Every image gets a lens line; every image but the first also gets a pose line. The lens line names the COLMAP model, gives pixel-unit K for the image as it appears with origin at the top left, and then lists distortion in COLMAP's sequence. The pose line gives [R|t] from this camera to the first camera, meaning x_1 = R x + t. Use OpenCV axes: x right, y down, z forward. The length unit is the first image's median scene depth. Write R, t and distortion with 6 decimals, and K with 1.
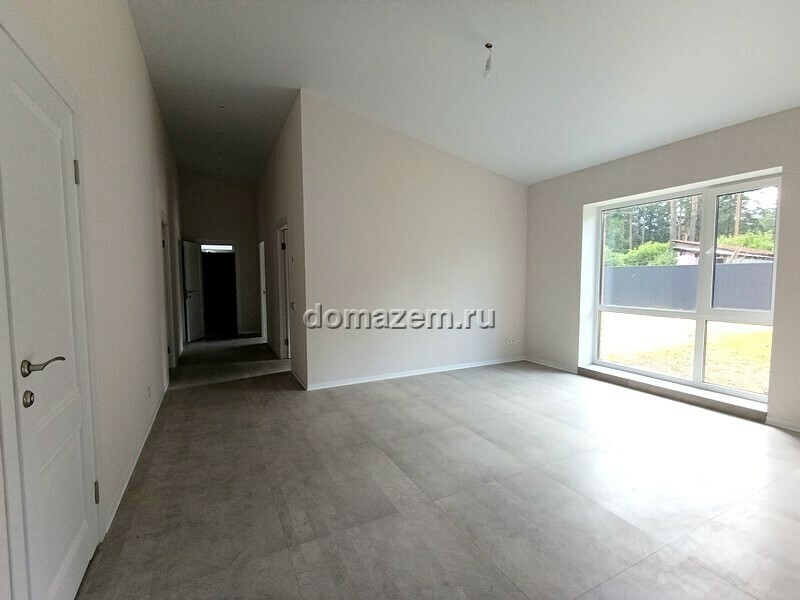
lens RADIAL K [[369.4, 0, 400.0], [0, 369.4, 300.0], [0, 0, 1]] dist [0.000613, 0.000842]
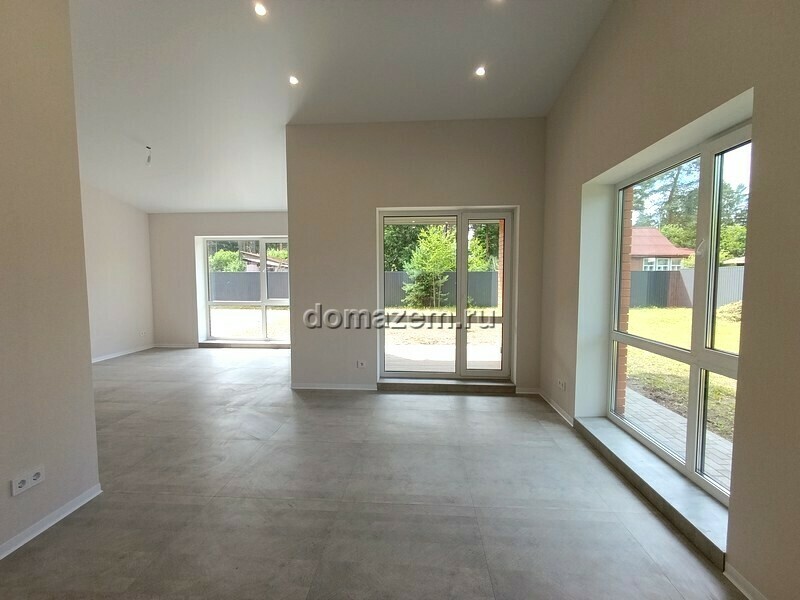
lens RADIAL K [[369.4, 0, 400.0], [0, 369.4, 300.0], [0, 0, 1]] dist [0.000613, 0.000842]
pose [[0.505187, -0.049157, 0.861609, -0.395420], [0.055160, 0.998174, 0.024607, 0.013588], [-0.861245, 0.035096, 0.506976, -0.481189]]
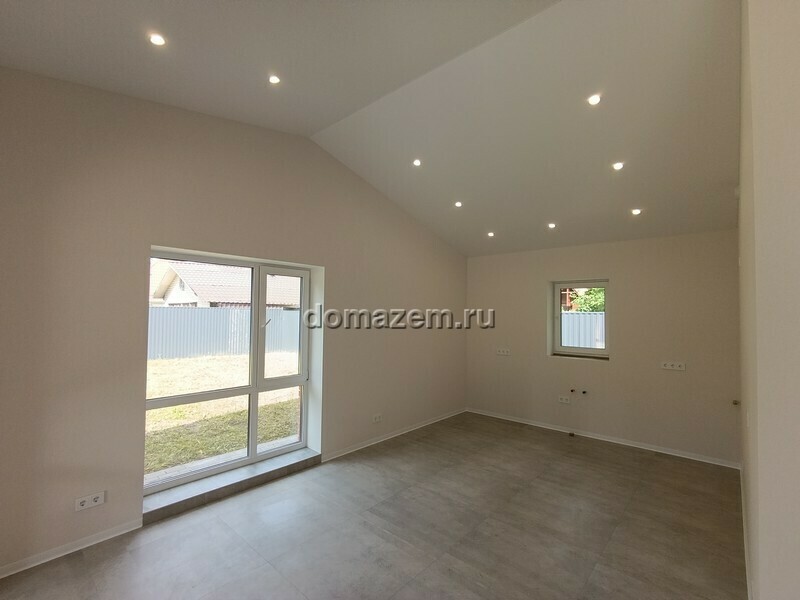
lens RADIAL K [[369.4, 0, 400.0], [0, 369.4, 300.0], [0, 0, 1]] dist [0.000613, 0.000842]
pose [[-0.929012, -0.024217, -0.369256, 0.226678], [-0.032068, 0.999371, 0.015136, -0.092773], [0.368657, 0.025903, -0.929204, 0.305719]]
